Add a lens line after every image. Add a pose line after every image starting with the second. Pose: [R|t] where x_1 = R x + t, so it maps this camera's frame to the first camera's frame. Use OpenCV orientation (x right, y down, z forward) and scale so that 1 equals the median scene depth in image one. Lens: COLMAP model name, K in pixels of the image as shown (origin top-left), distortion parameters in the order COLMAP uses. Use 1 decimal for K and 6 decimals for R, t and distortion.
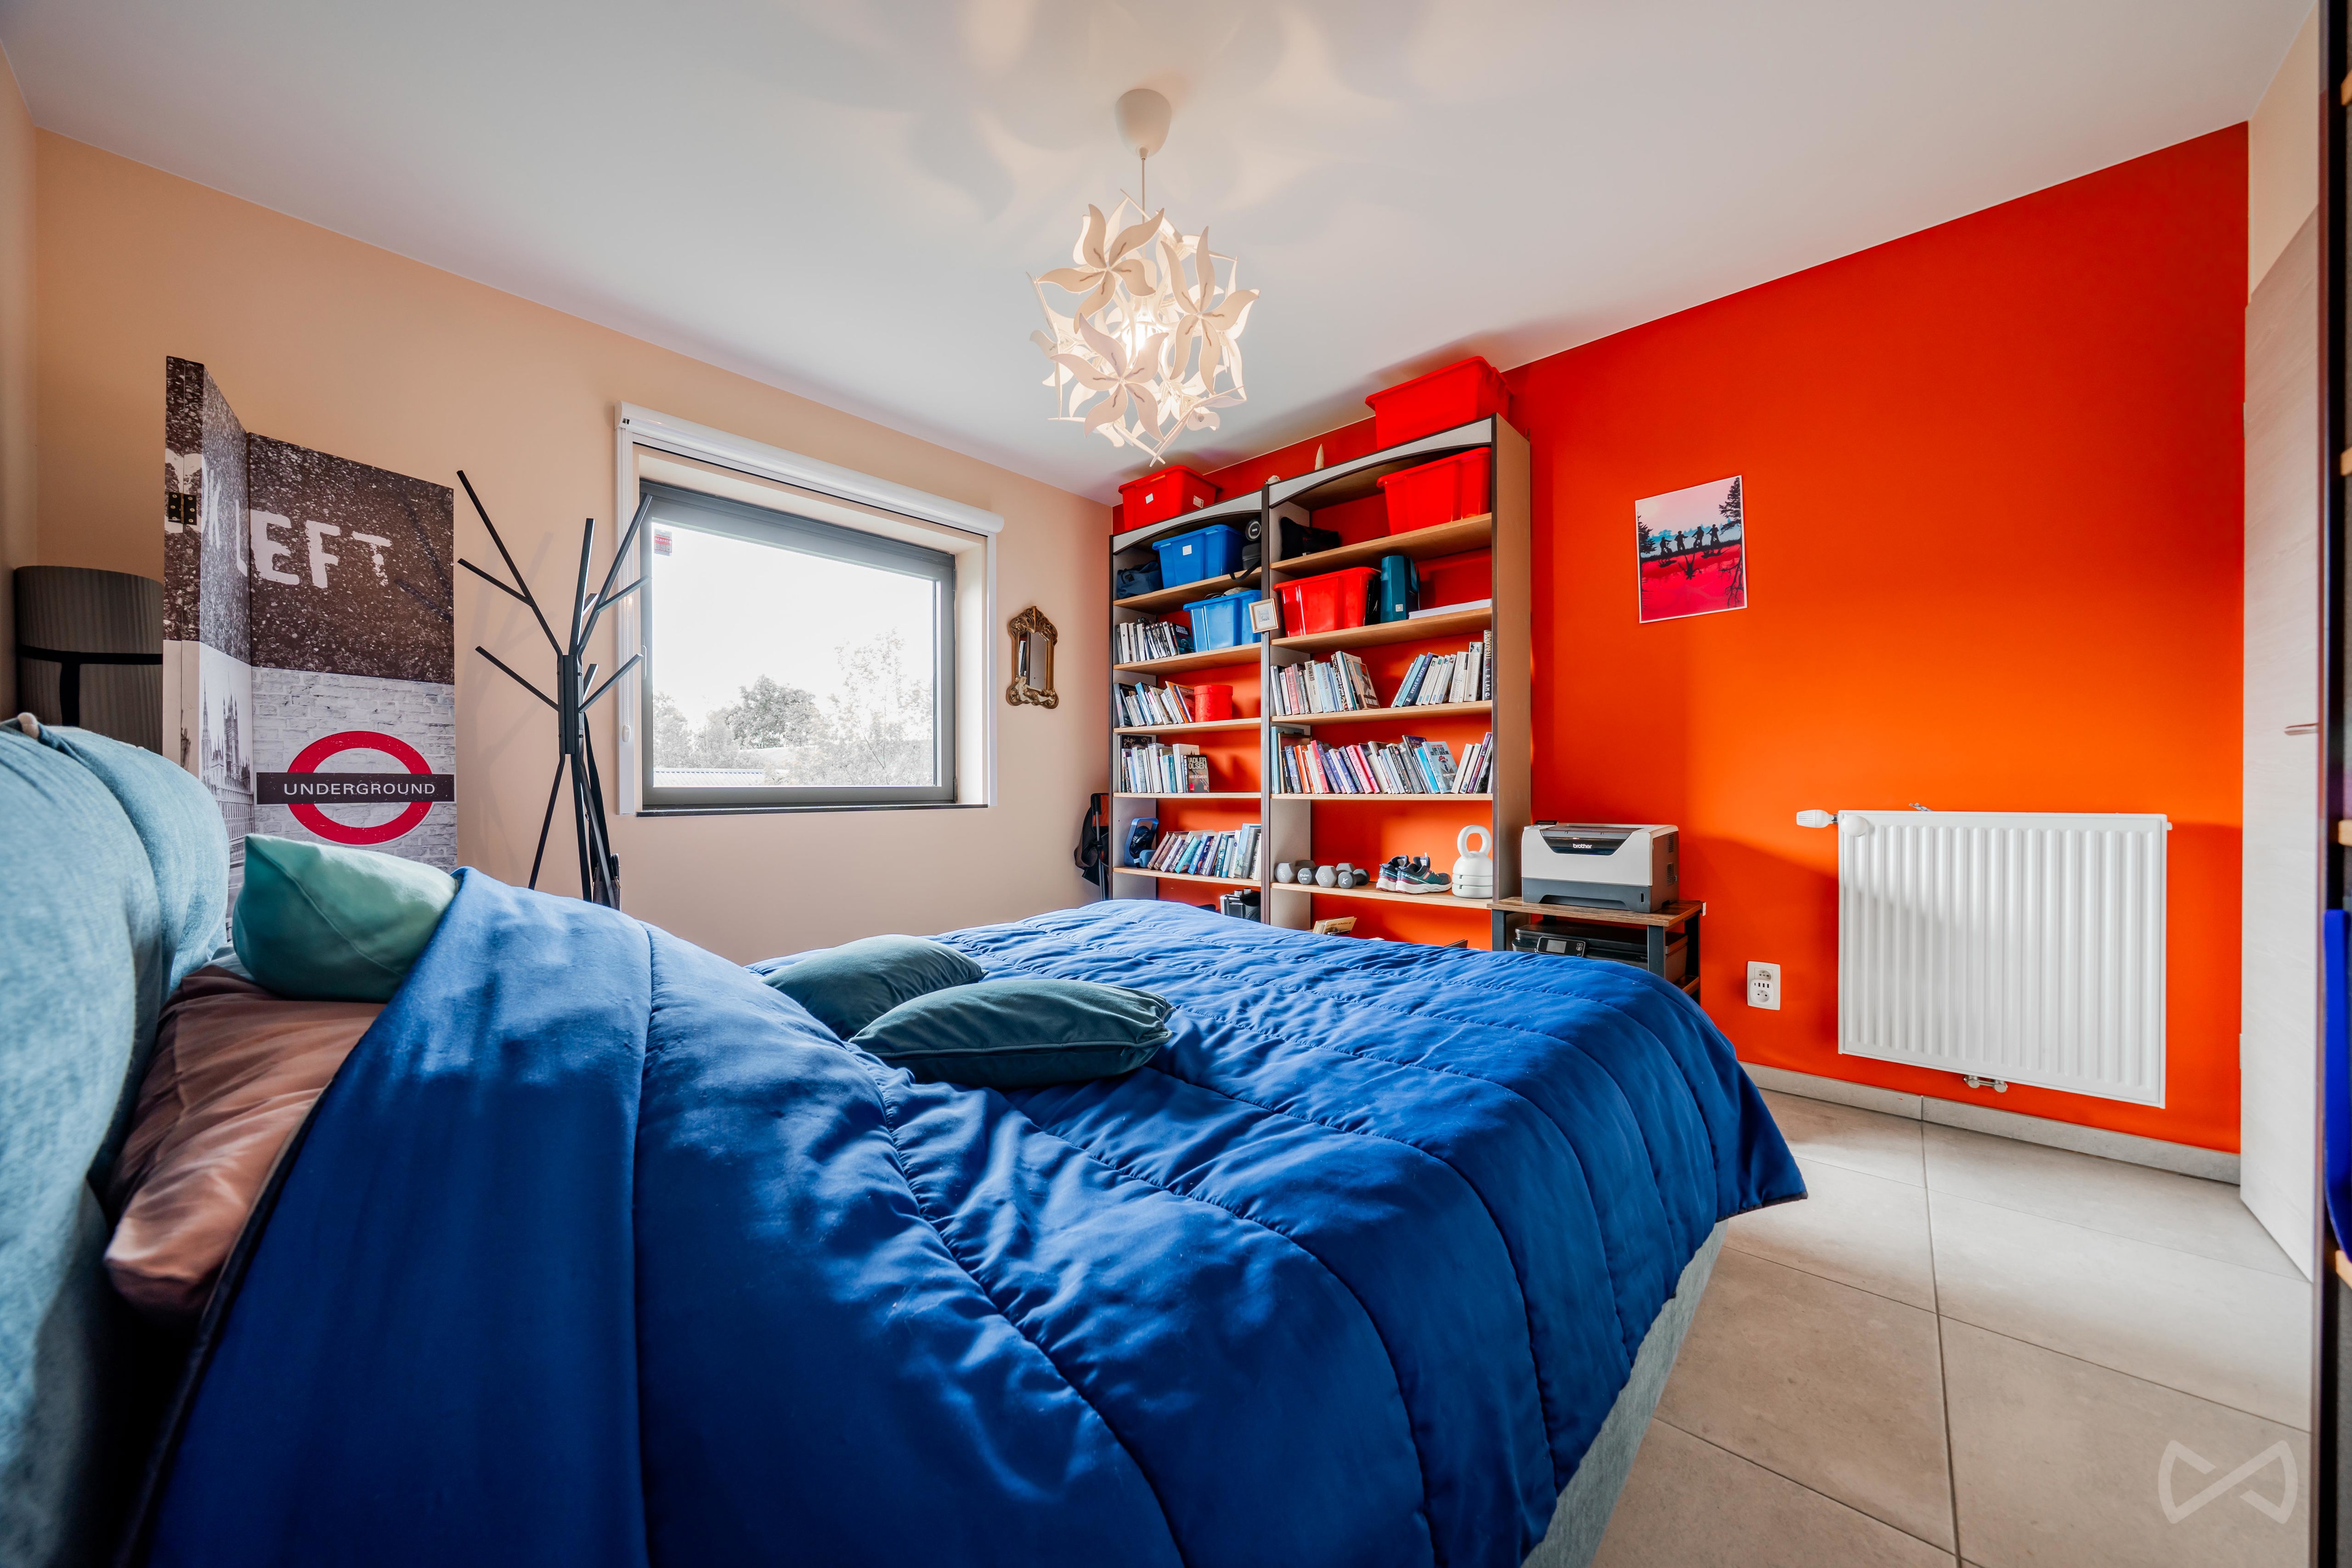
lens RADIAL K [[804.1, 0, 1167.4], [0, 804.1, 789.2], [0, 0, 1]] dist [-0.000554, -0.000029]
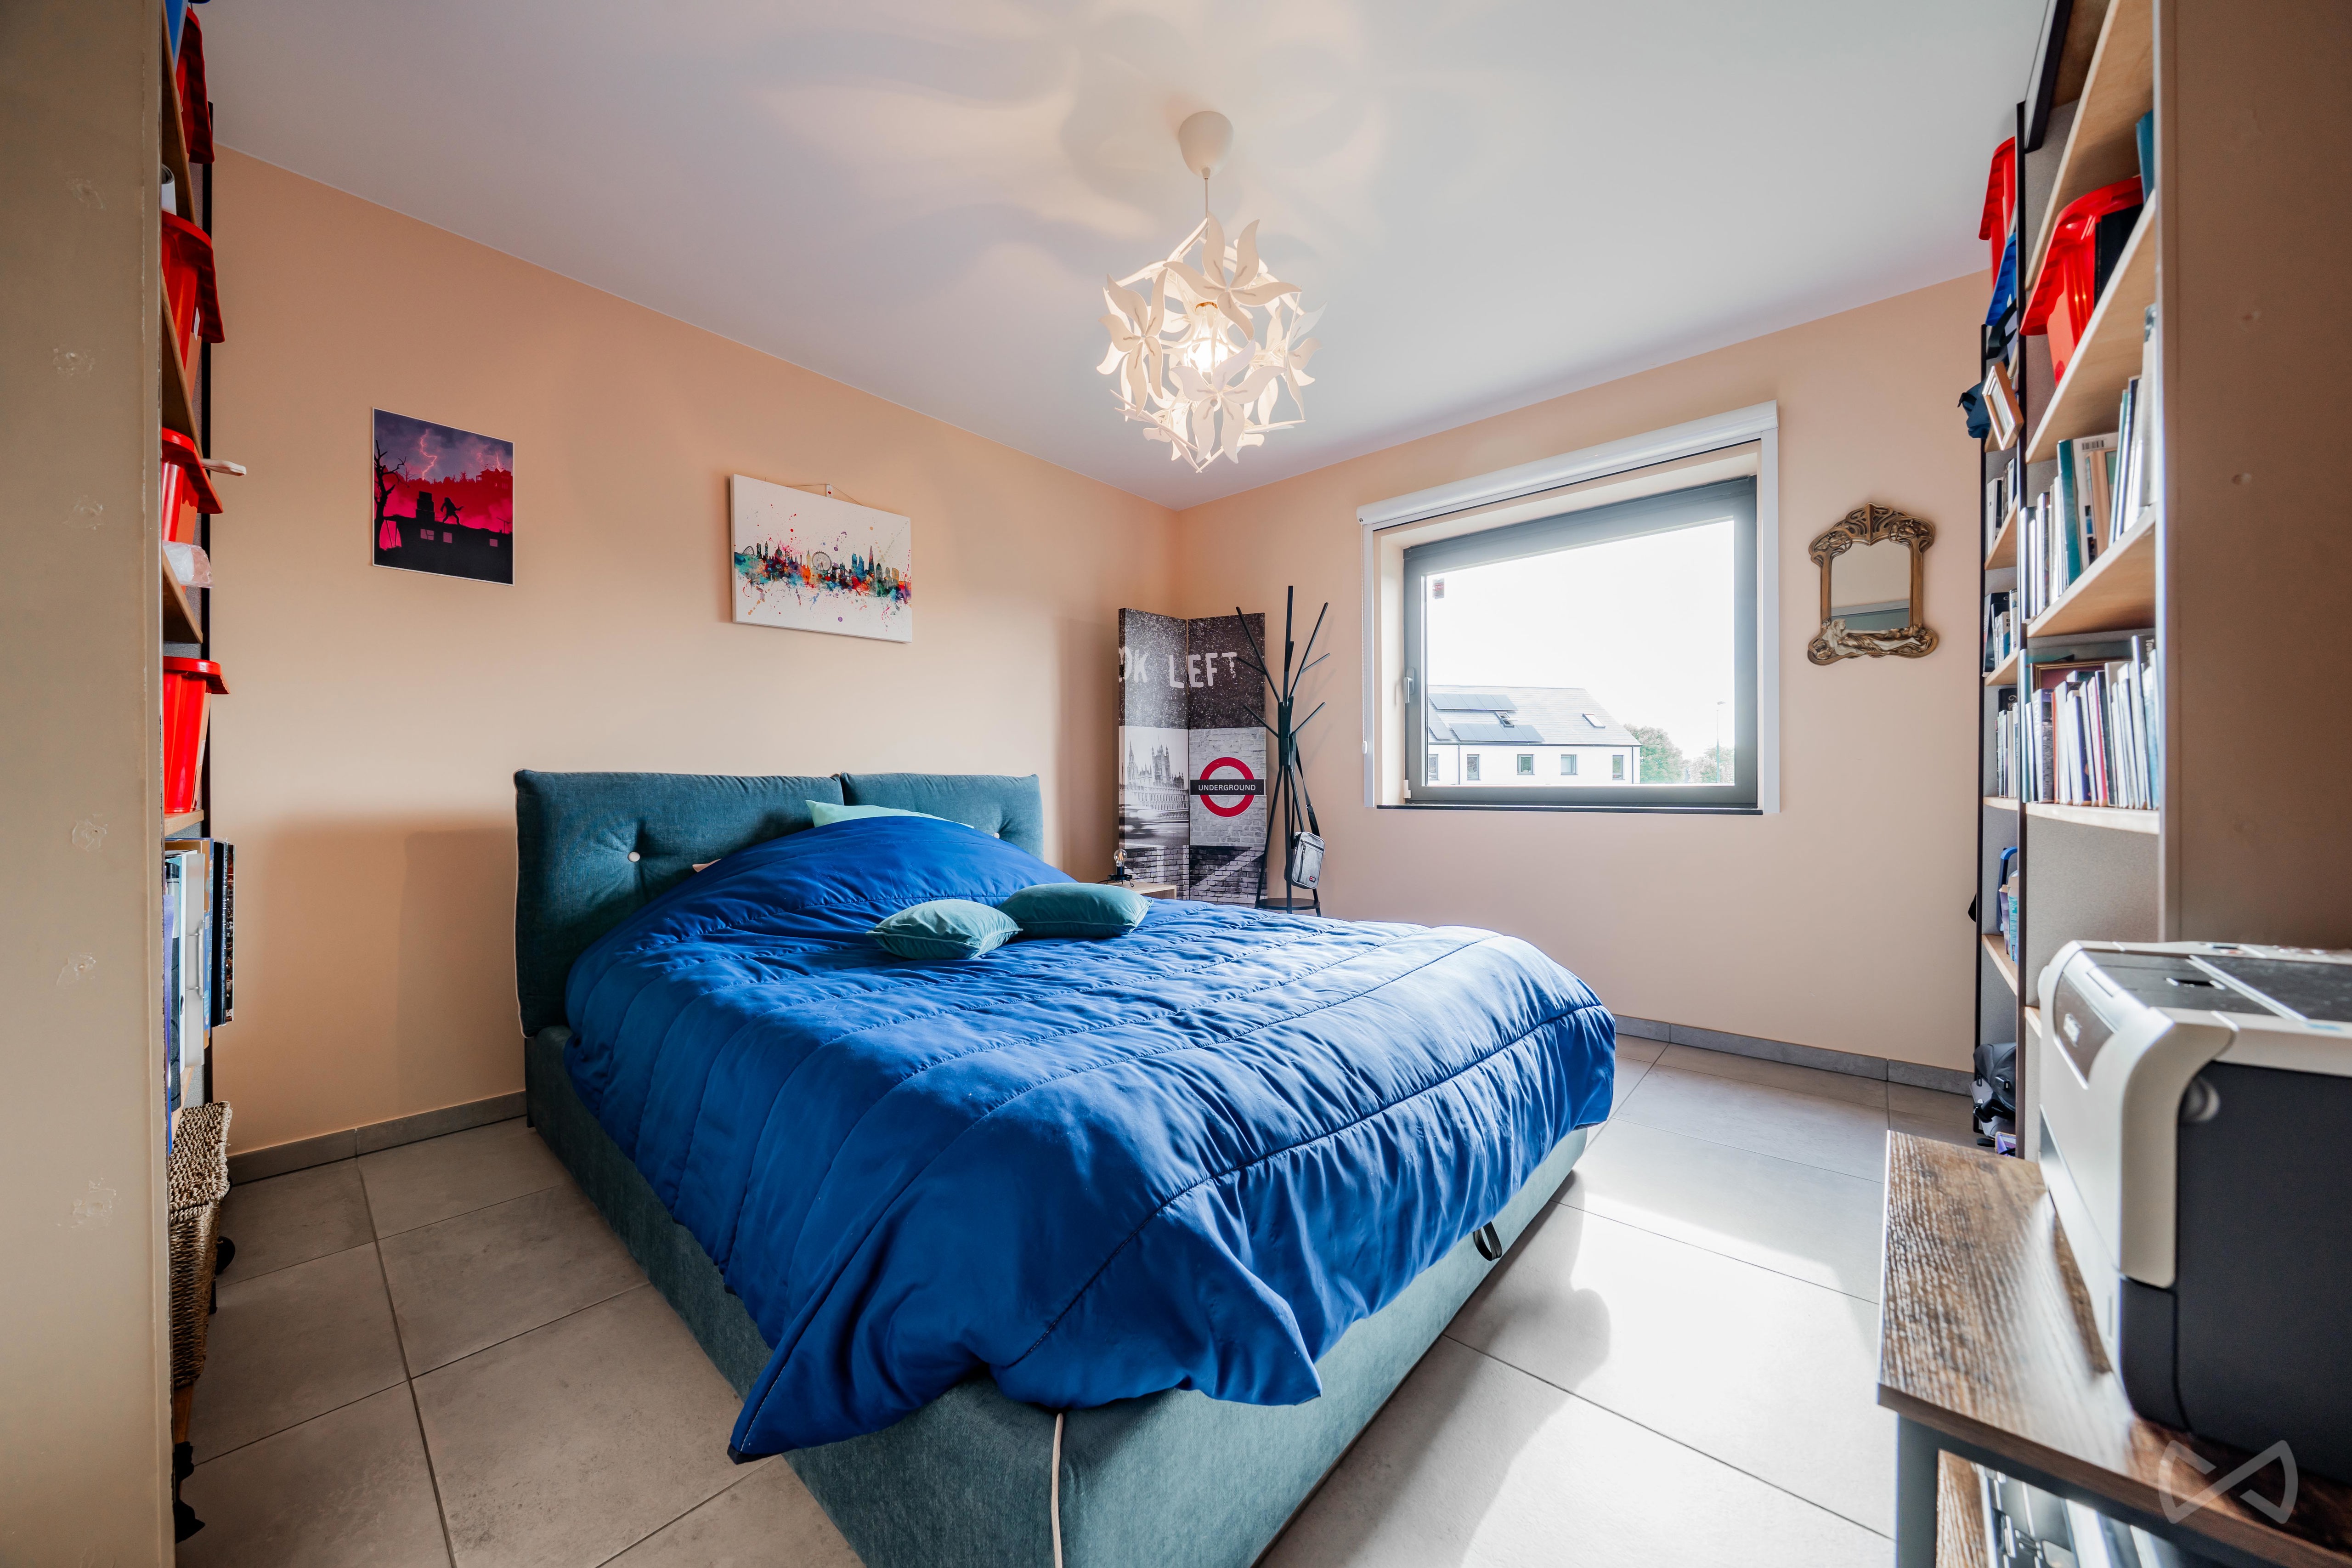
lens RADIAL K [[804.1, 0, 1167.4], [0, 804.1, 789.2], [0, 0, 1]] dist [-0.000554, -0.000029]
pose [[0.013611, 0.004541, -0.999897, 0.878662], [-0.001530, 0.999989, 0.004520, -0.004626], [0.999906, 0.001469, 0.013618, 0.821816]]
